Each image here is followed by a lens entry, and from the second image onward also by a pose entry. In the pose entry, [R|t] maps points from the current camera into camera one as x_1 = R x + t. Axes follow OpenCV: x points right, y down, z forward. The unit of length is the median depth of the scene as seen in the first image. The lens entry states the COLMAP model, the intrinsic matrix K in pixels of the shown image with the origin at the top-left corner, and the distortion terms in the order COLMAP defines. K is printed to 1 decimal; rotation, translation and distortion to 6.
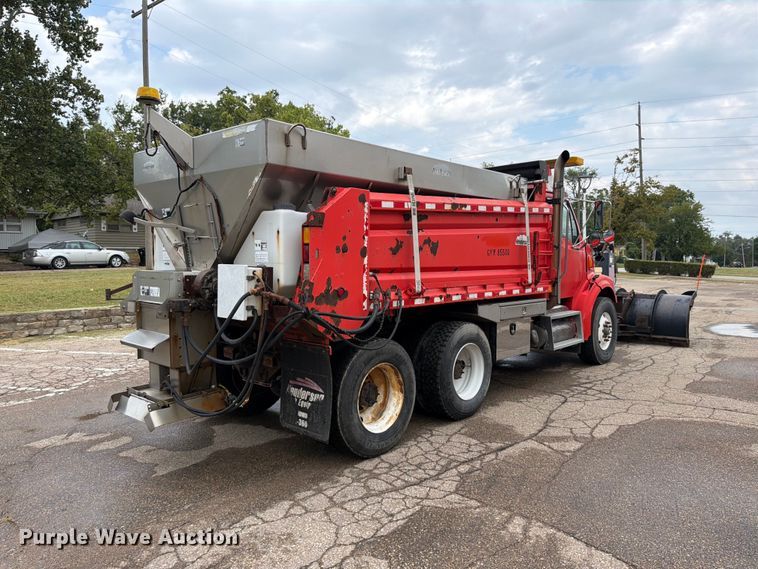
lens RADIAL K [[533.1, 0, 380.3], [0, 533.1, 281.2], [0, 0, 1]] dist [0.036664, -0.049305]
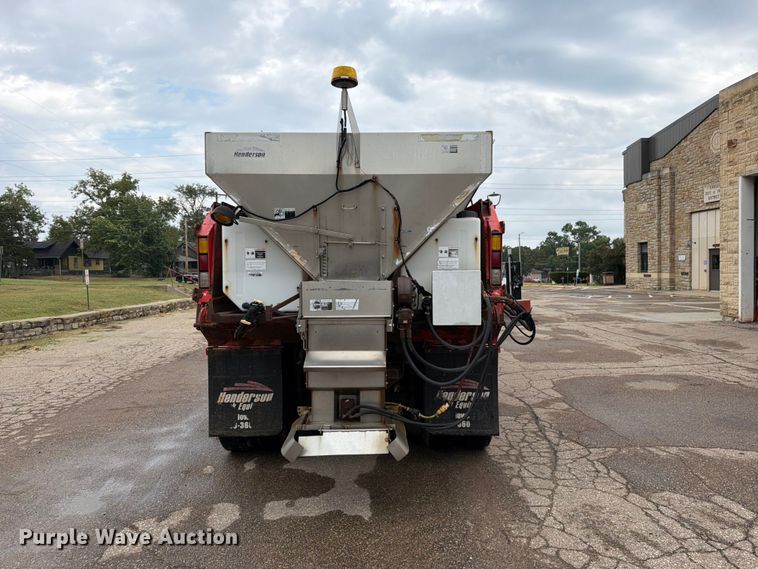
lens RADIAL K [[533.1, 0, 379.5], [0, 533.1, 286.1], [0, 0, 1]] dist [0.036664, -0.049305]
pose [[0.747803, -0.031663, 0.663166, -0.738190], [0.046069, 0.998929, -0.004254, -0.003286], [-0.662321, 0.033733, 0.748461, 0.253656]]
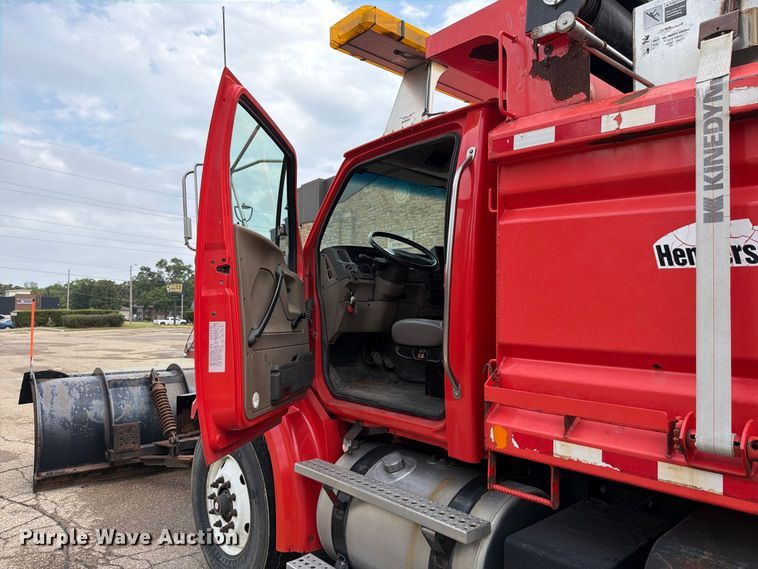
lens RADIAL K [[533.1, 0, 376.1], [0, 533.1, 279.4], [0, 0, 1]] dist [0.036664, -0.049305]
pose [[0.104109, 0.053496, 0.993126, -0.267909], [0.031383, 0.997878, -0.057042, -0.075067], [-0.994071, 0.037105, 0.102209, 1.594791]]
